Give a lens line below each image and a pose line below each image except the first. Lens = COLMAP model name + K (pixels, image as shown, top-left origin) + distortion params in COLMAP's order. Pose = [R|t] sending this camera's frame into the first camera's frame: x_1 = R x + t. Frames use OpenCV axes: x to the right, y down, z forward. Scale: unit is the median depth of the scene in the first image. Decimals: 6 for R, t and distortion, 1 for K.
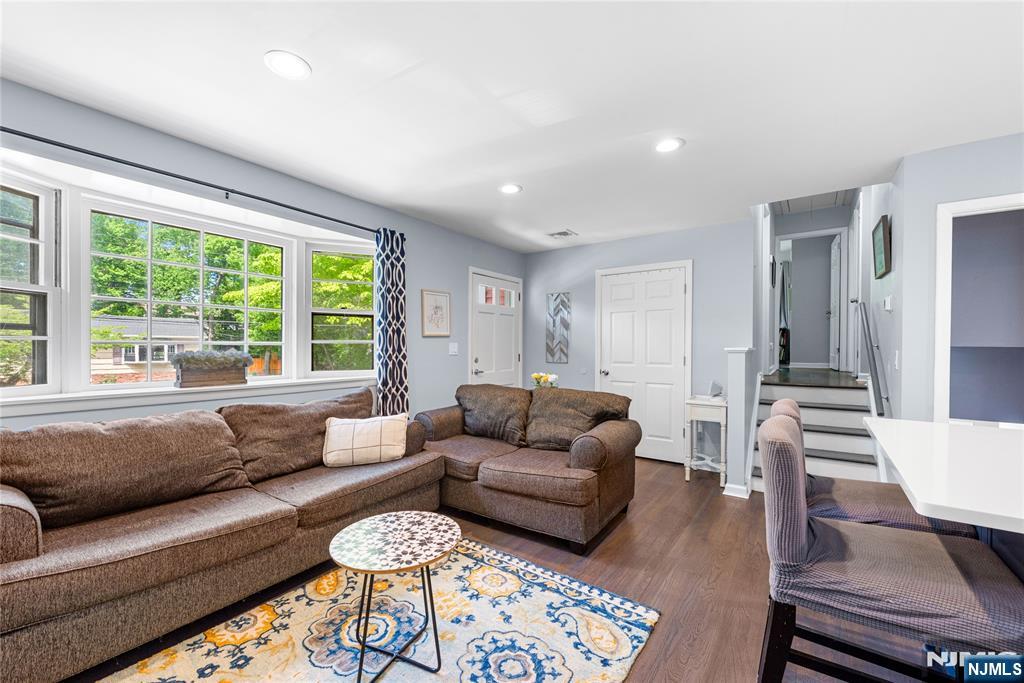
lens RADIAL K [[412.8, 0, 513.0], [0, 412.8, 347.9], [0, 0, 1]] dist [-0.000660, -0.000089]
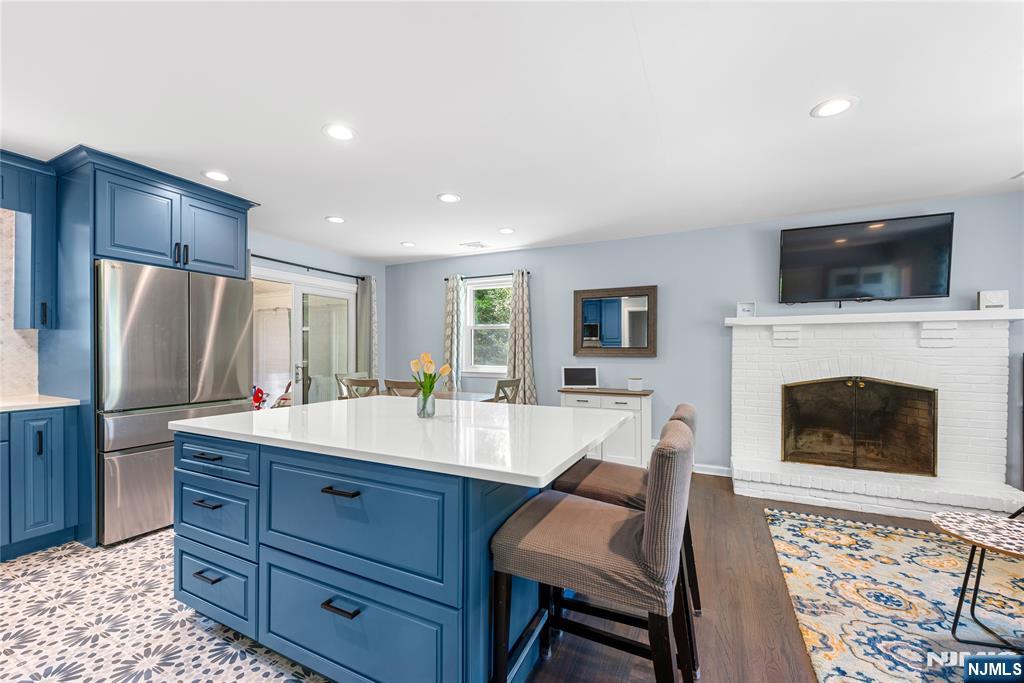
lens RADIAL K [[412.8, 0, 511.5], [0, 412.8, 346.8], [0, 0, 1]] dist [-0.000660, -0.000089]
pose [[-0.164690, -0.001701, 0.986344, -0.830990], [0.003063, 0.999993, 0.002236, -0.021759], [-0.986341, 0.003390, -0.164684, 1.837317]]
